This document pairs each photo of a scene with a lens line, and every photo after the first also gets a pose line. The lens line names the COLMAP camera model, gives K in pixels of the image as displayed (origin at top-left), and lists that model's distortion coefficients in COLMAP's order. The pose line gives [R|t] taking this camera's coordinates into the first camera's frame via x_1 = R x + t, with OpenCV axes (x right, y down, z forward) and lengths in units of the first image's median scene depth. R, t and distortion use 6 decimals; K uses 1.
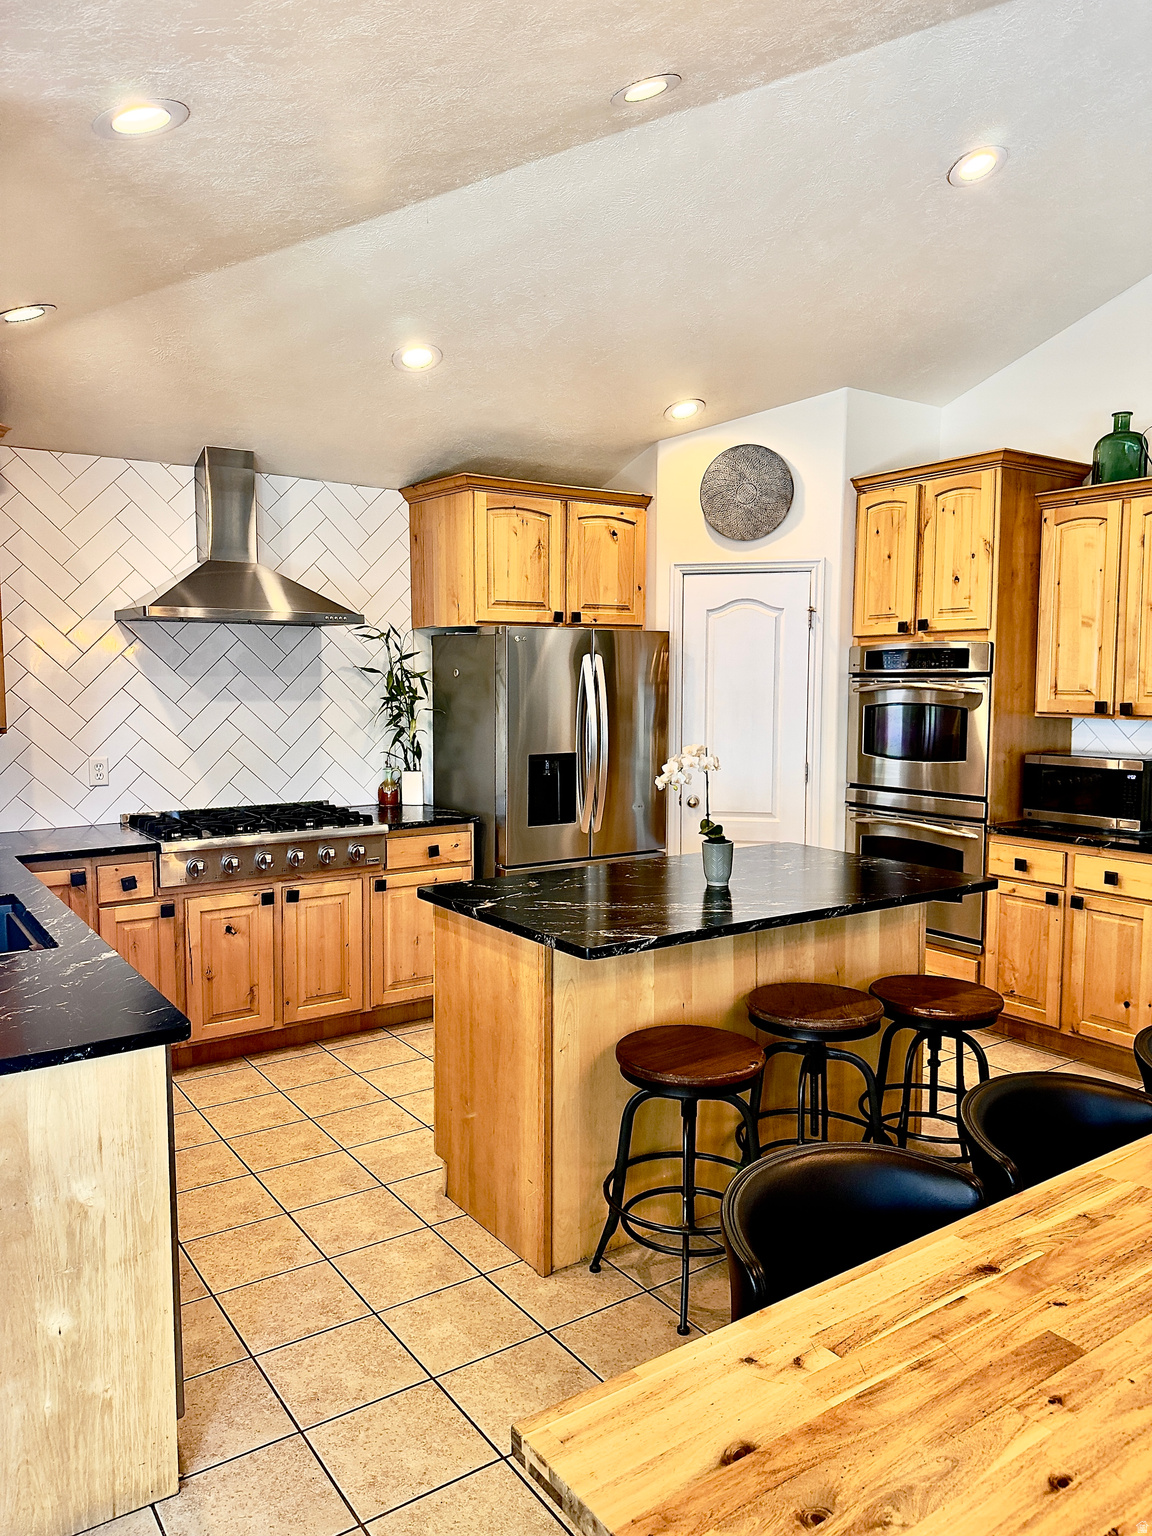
lens RADIAL K [[1067.7, 0, 536.5], [0, 1067.7, 782.0], [0, 0, 1]] dist [0.047390, -0.038410]
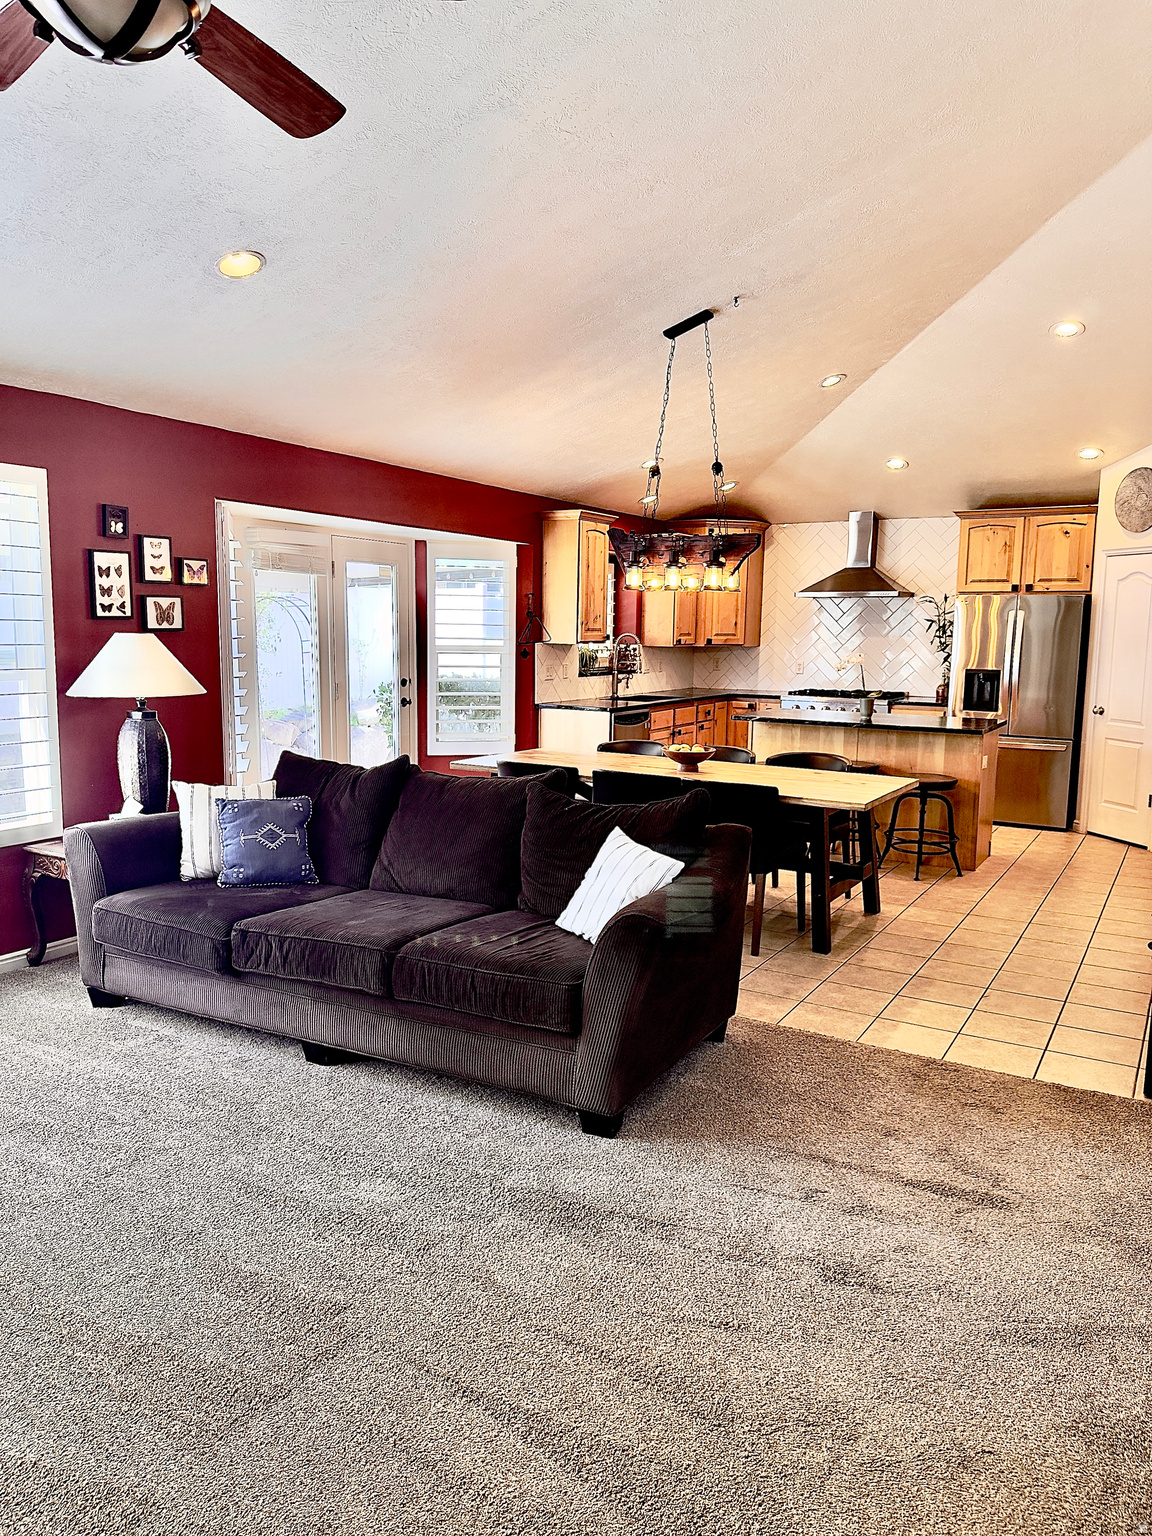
lens RADIAL K [[1067.7, 0, 577.7], [0, 1067.7, 768.9], [0, 0, 1]] dist [0.047390, -0.038410]
pose [[0.424522, 0.126161, -0.896585, 1.306204], [-0.104205, 0.990472, 0.090032, 0.044790], [0.899401, 0.055208, 0.433624, -0.323891]]
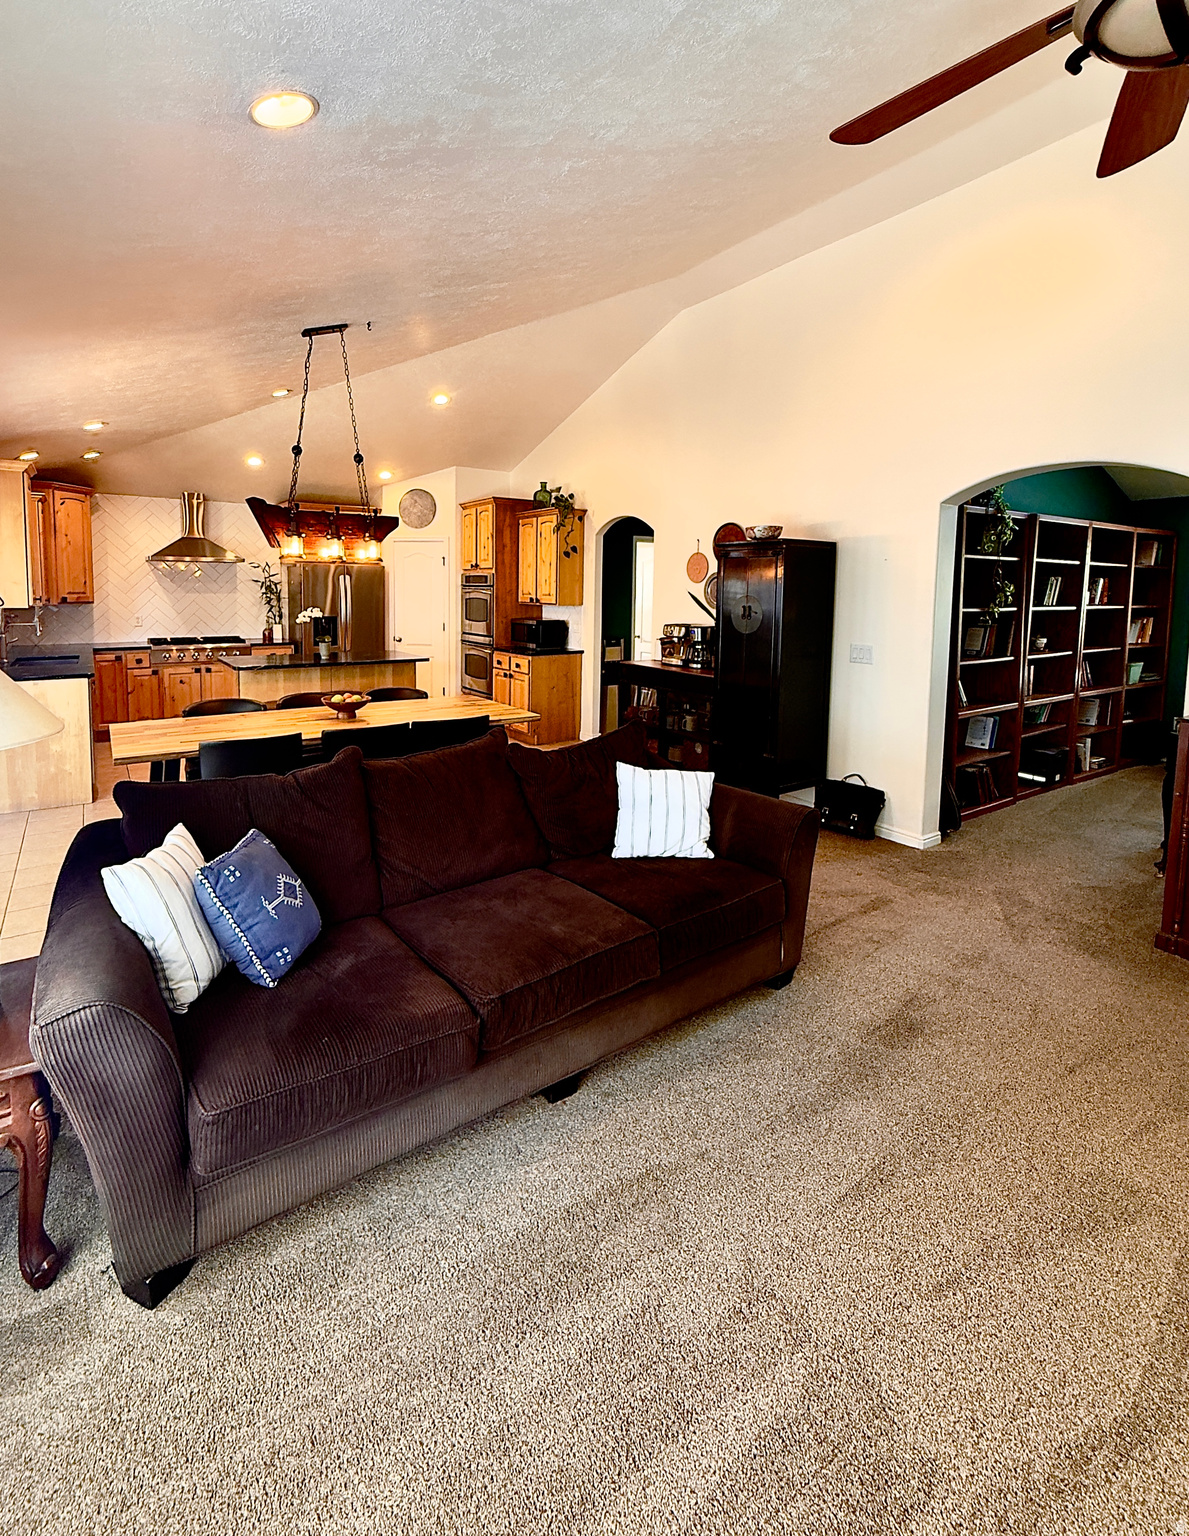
lens RADIAL K [[715.8, 0, 542.2], [0, 715.8, 652.0], [0, 0, 1]] dist [-0.011610, 0.000209]
pose [[0.999604, 0.015063, -0.023780, 0.546187], [-0.015327, 0.999823, -0.010955, 0.064419], [0.023611, 0.011315, 0.999657, -0.607178]]
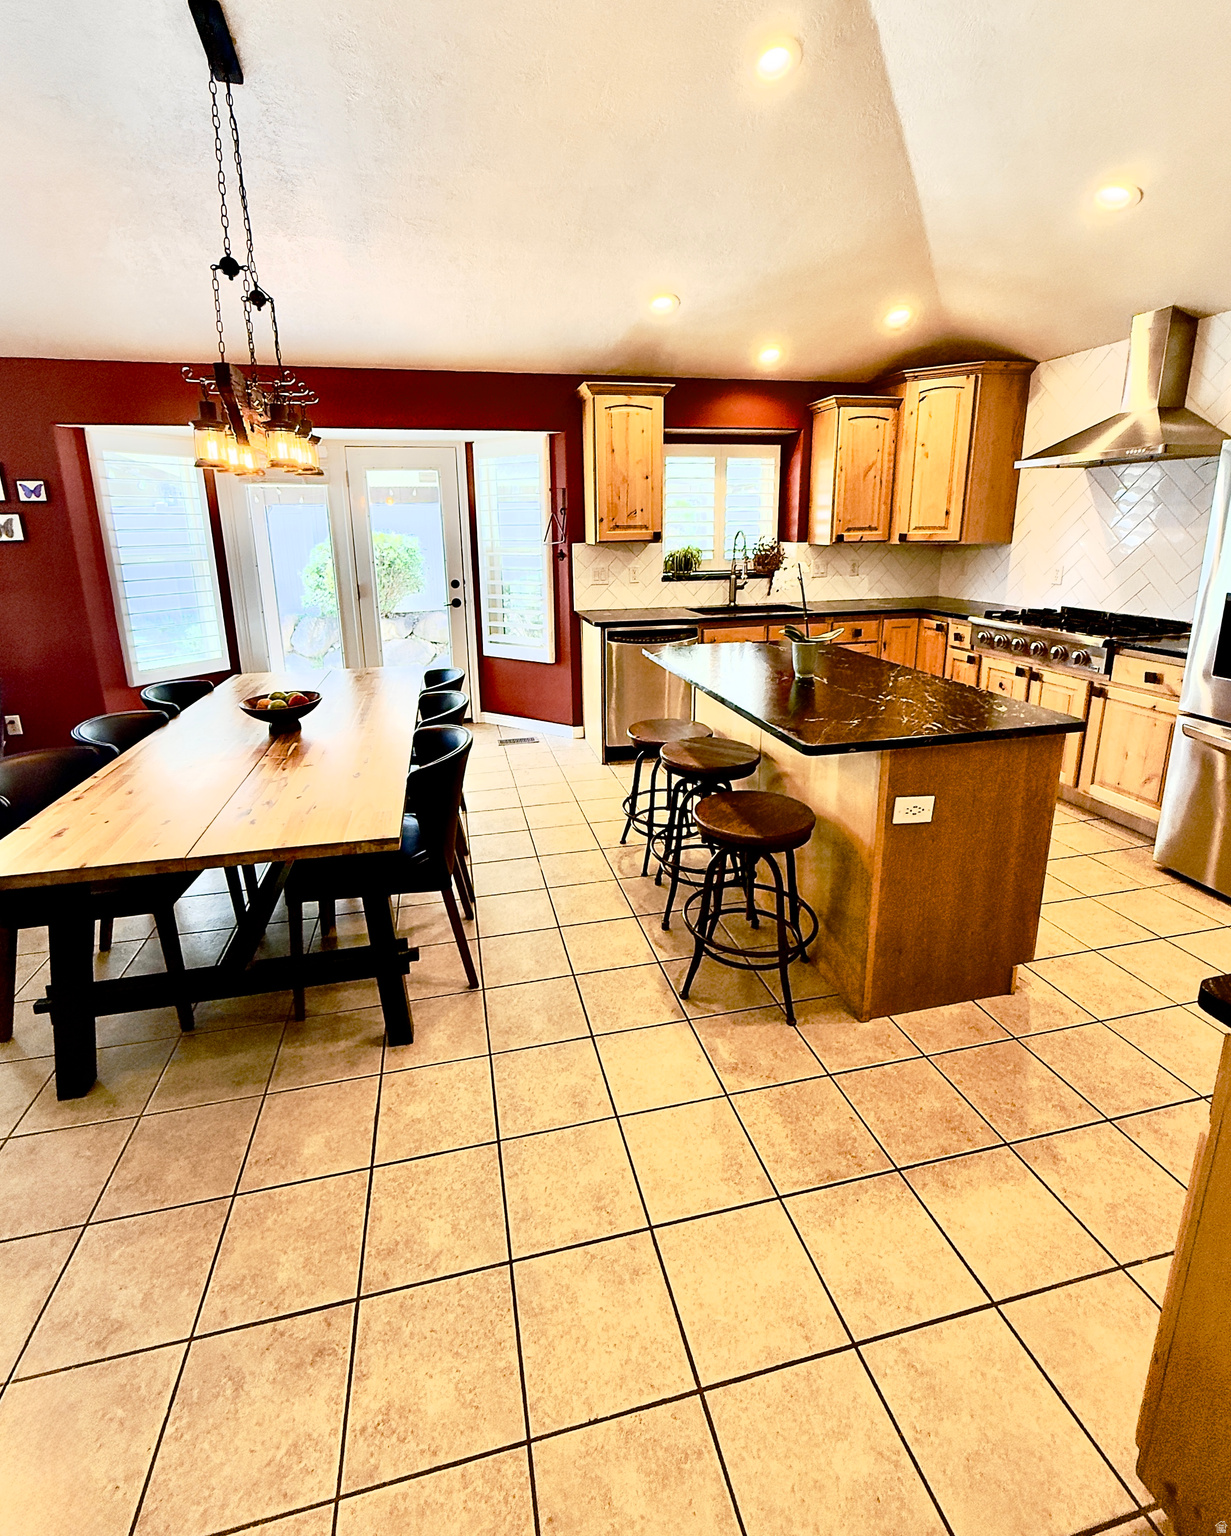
lens RADIAL K [[695.7, 0, 598.4], [0, 695.7, 693.2], [0, 0, 1]] dist [-0.003034, -0.000517]
pose [[-0.369263, 0.223611, -0.902022, 0.692656], [-0.077564, 0.959818, 0.269691, -0.058142], [0.926083, 0.169551, -0.337081, 0.725168]]
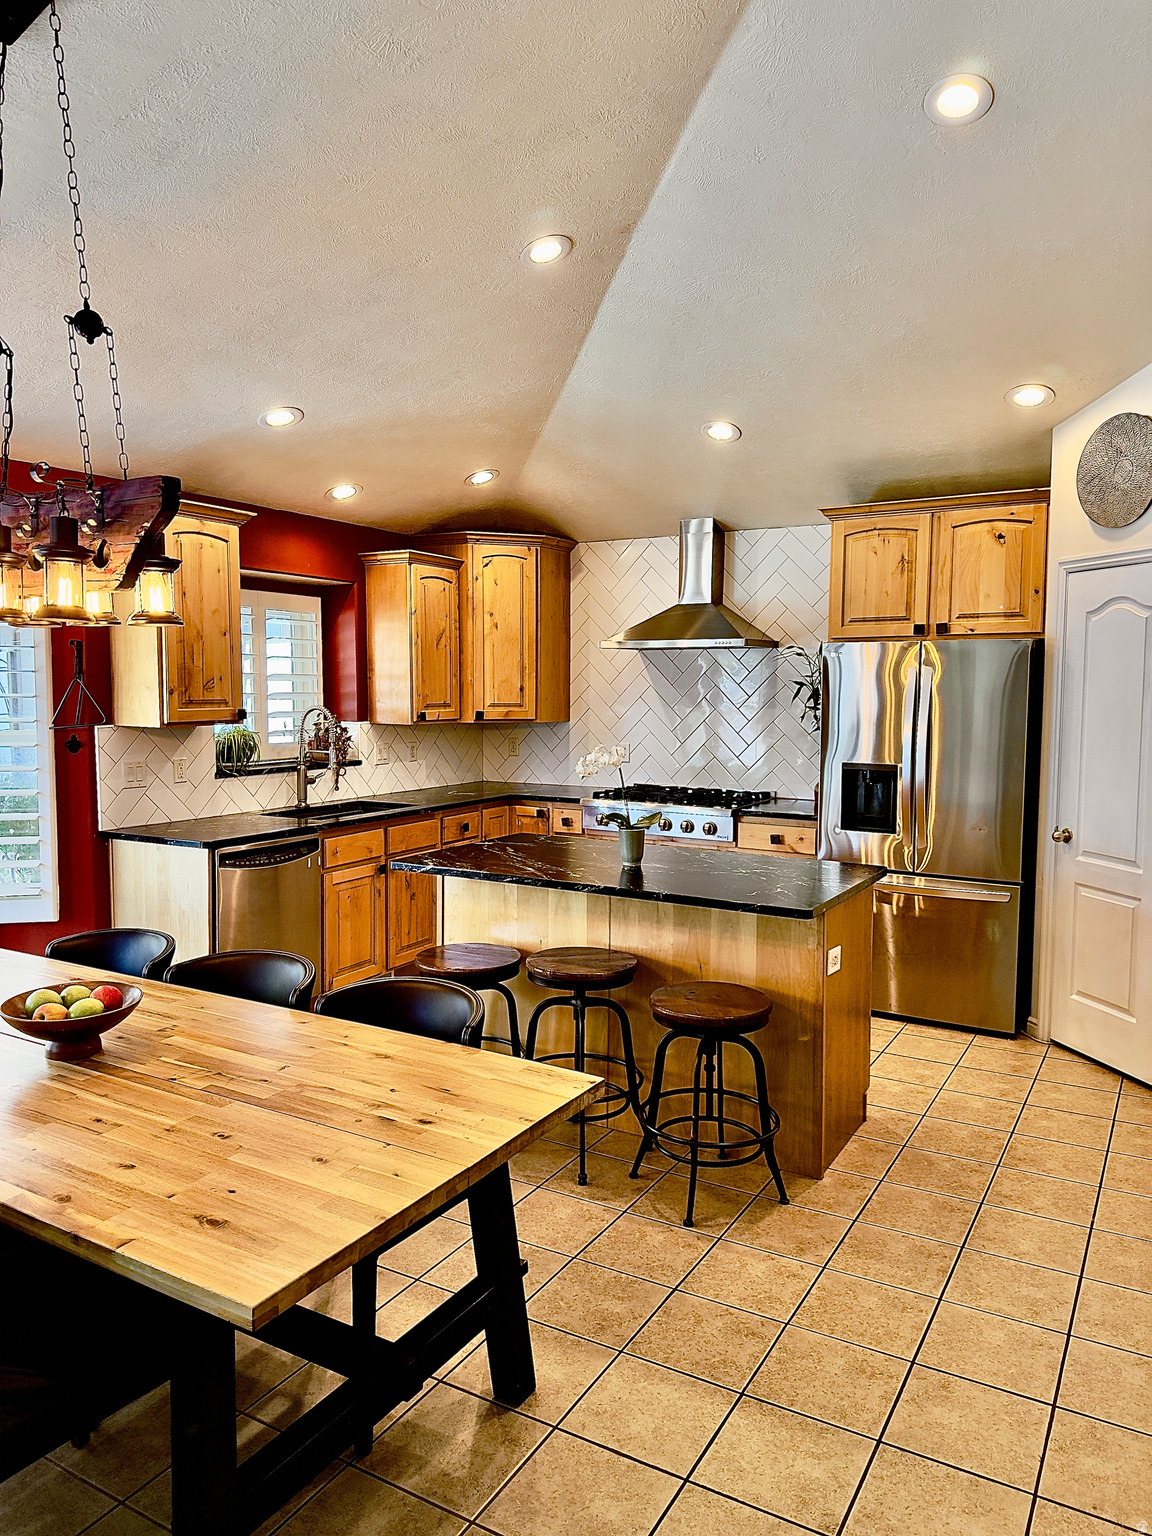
lens RADIAL K [[1067.7, 0, 572.3], [0, 1067.7, 775.8], [0, 0, 1]] dist [0.047390, -0.038410]
pose [[0.428980, 0.078456, -0.899900, 0.828491], [-0.095985, 0.994540, 0.040952, -0.028635], [0.898200, 0.068809, 0.434169, 0.288803]]
